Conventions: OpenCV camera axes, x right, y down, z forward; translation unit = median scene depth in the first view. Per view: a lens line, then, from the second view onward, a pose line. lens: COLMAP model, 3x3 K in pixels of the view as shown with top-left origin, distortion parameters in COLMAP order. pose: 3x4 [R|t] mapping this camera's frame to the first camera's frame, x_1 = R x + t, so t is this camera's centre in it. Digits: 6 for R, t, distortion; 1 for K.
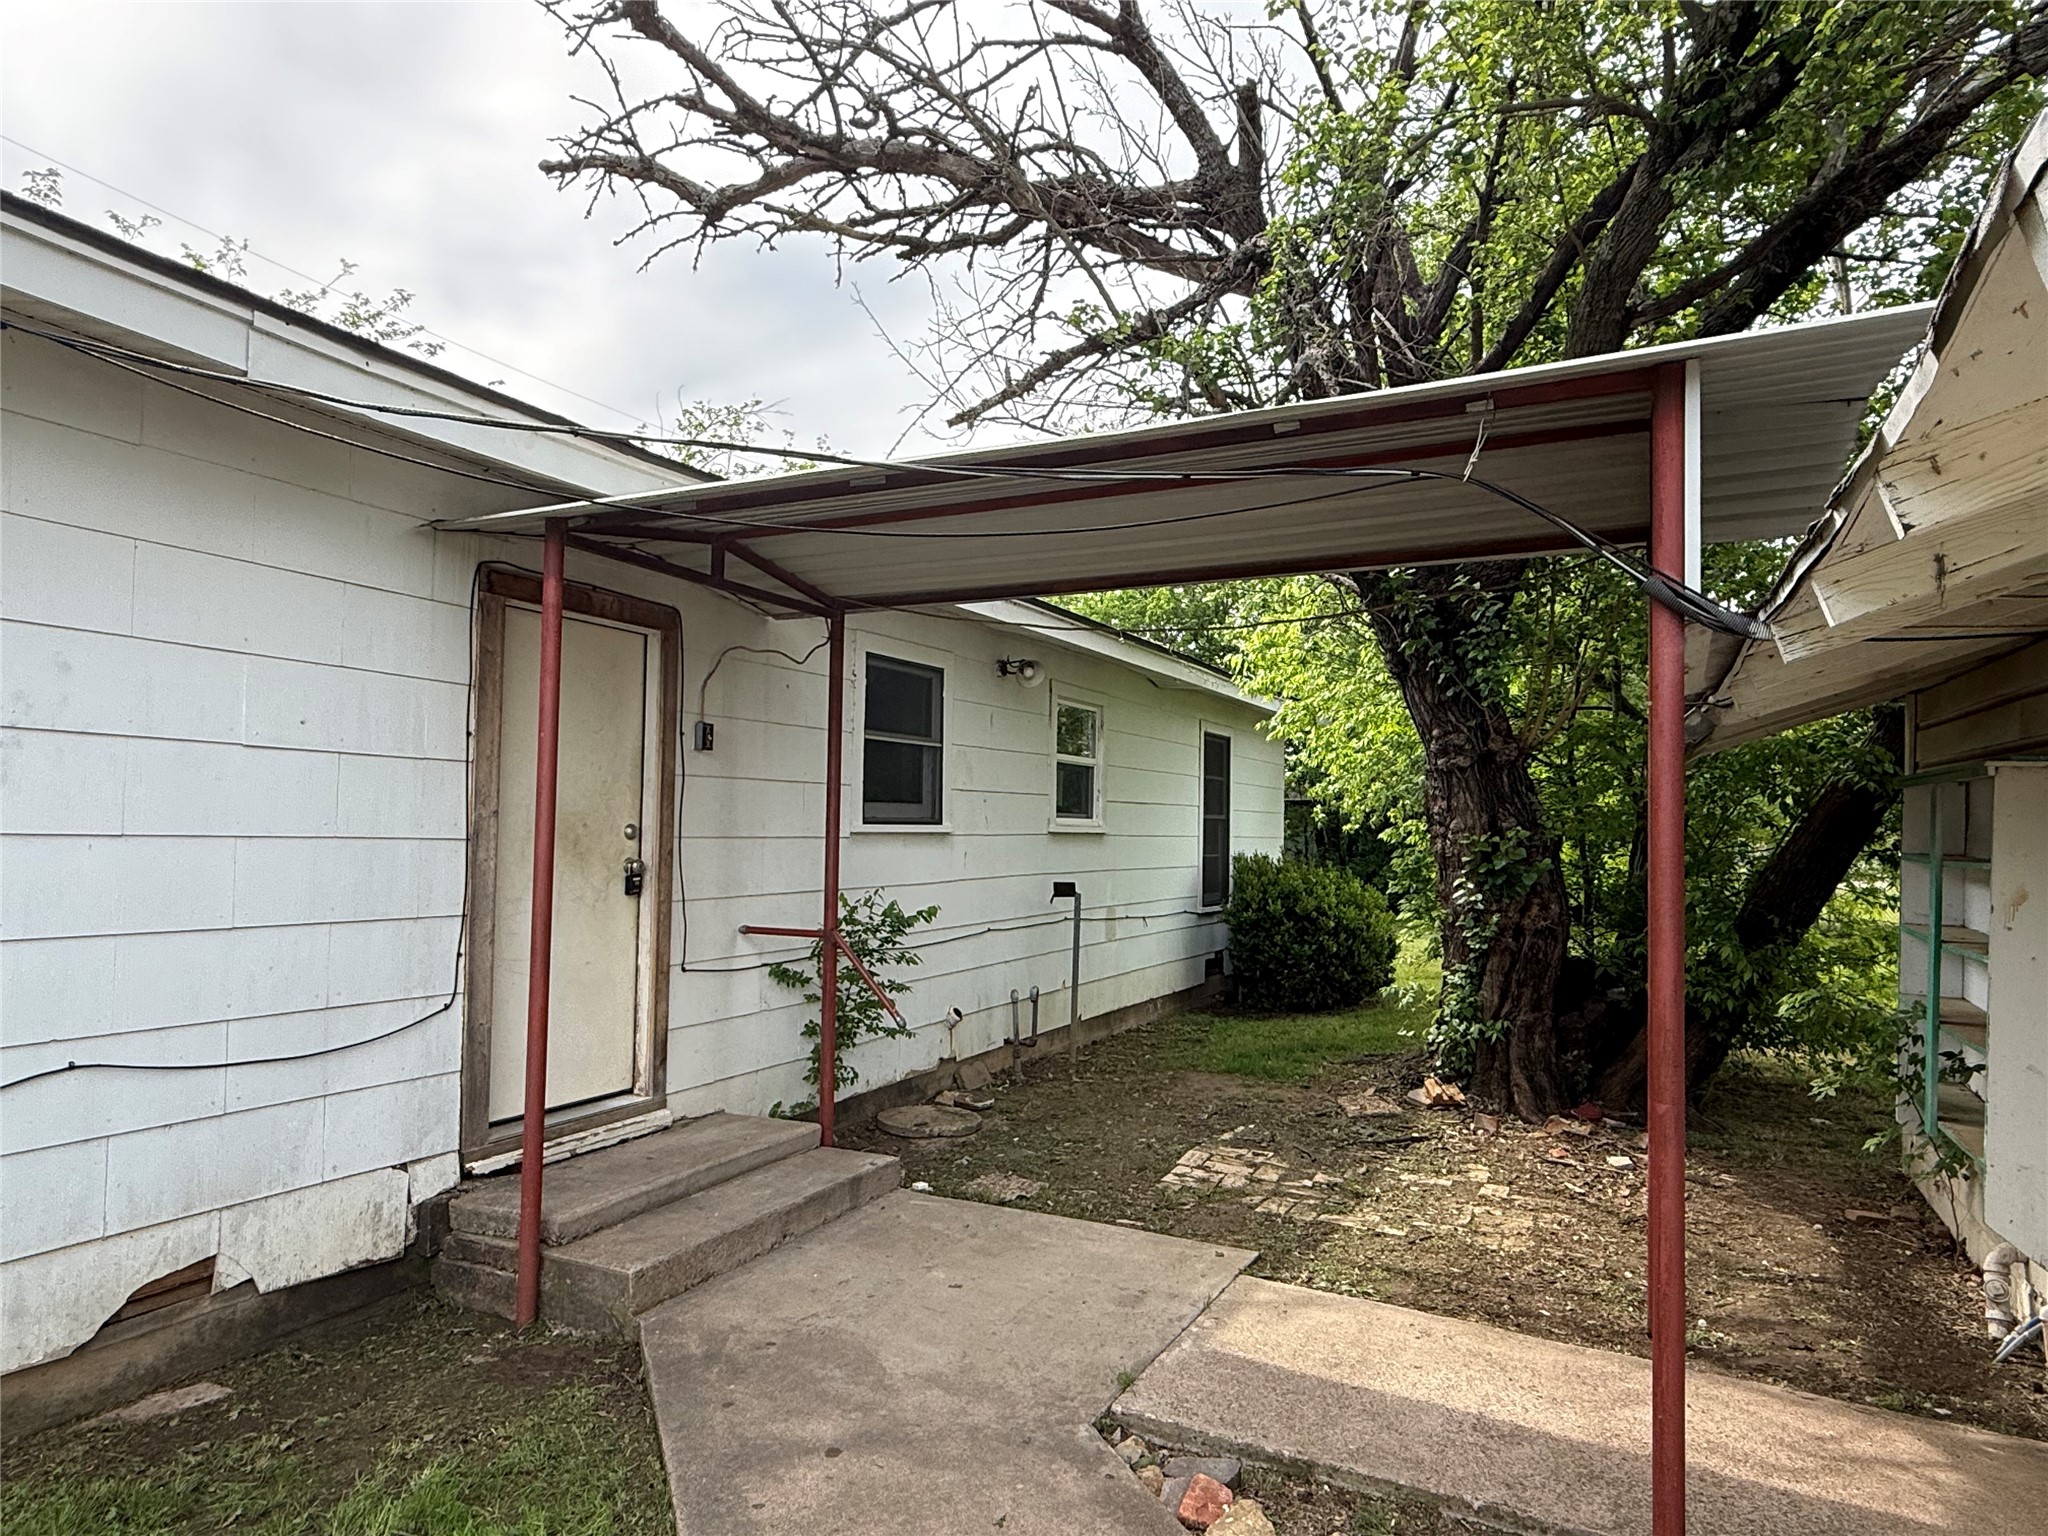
lens RADIAL K [[1251.8, 0, 1021.3], [0, 1251.8, 771.6], [0, 0, 1]] dist [0.003031, 0.002668]
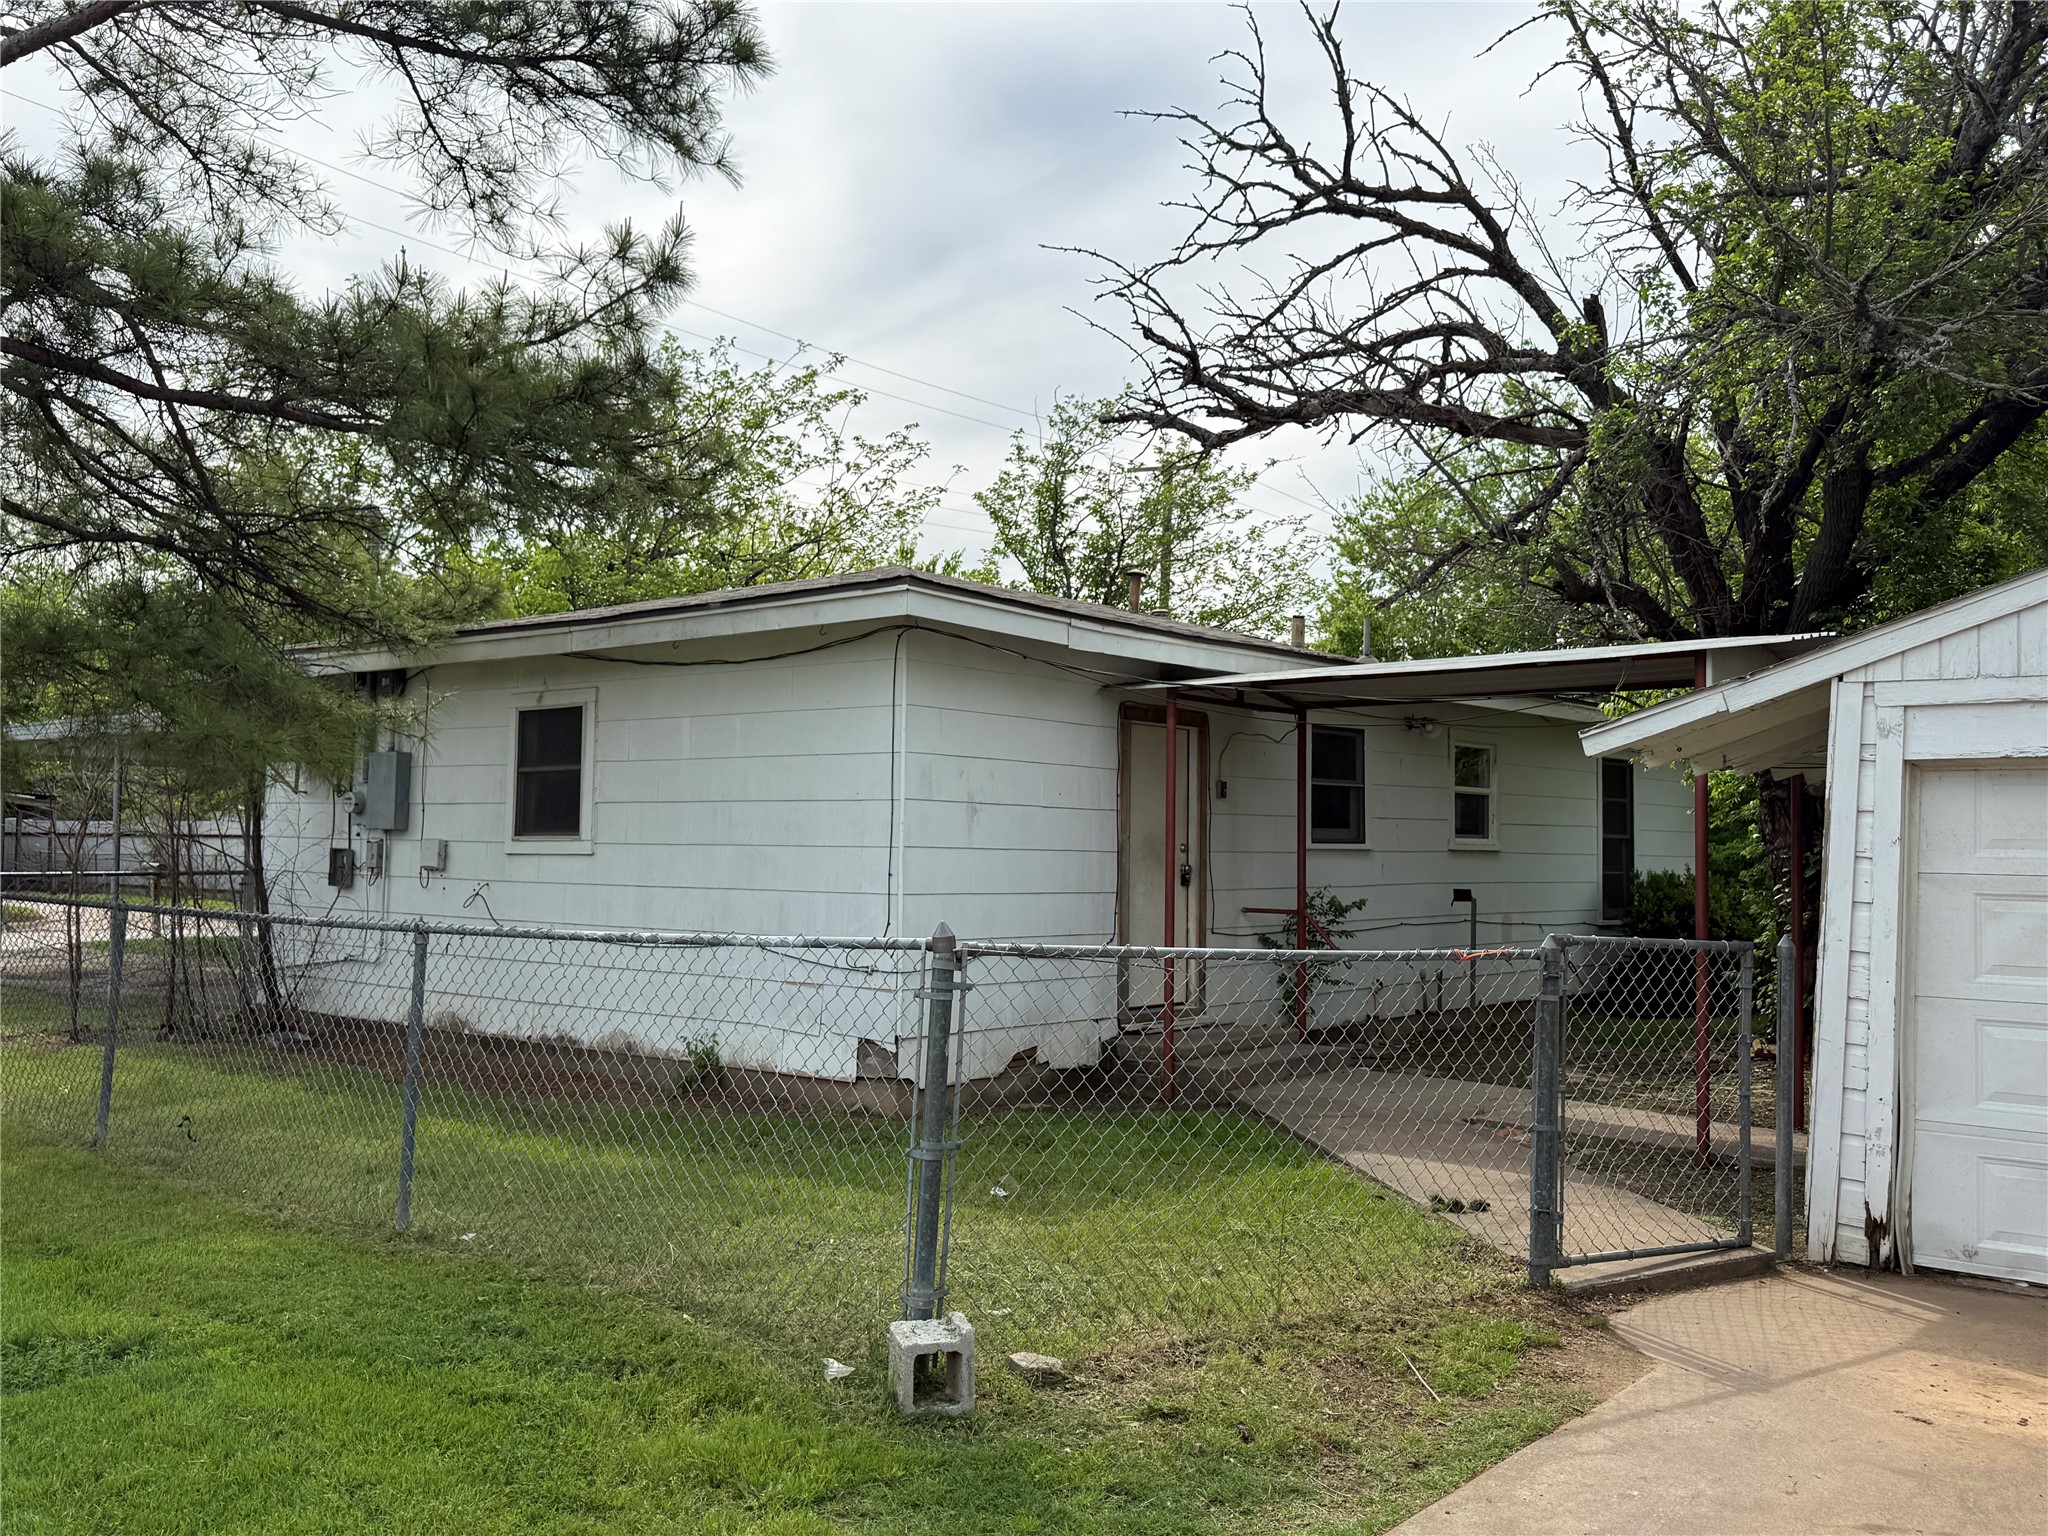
lens RADIAL K [[1792.8, 0, 1011.8], [0, 1792.8, 772.5], [0, 0, 1]] dist [0.029906, -0.036874]
pose [[0.973051, -0.010874, -0.230332, 0.017514], [0.011652, 0.999930, 0.002020, -0.057916], [0.230294, -0.004649, 0.973110, -1.320014]]
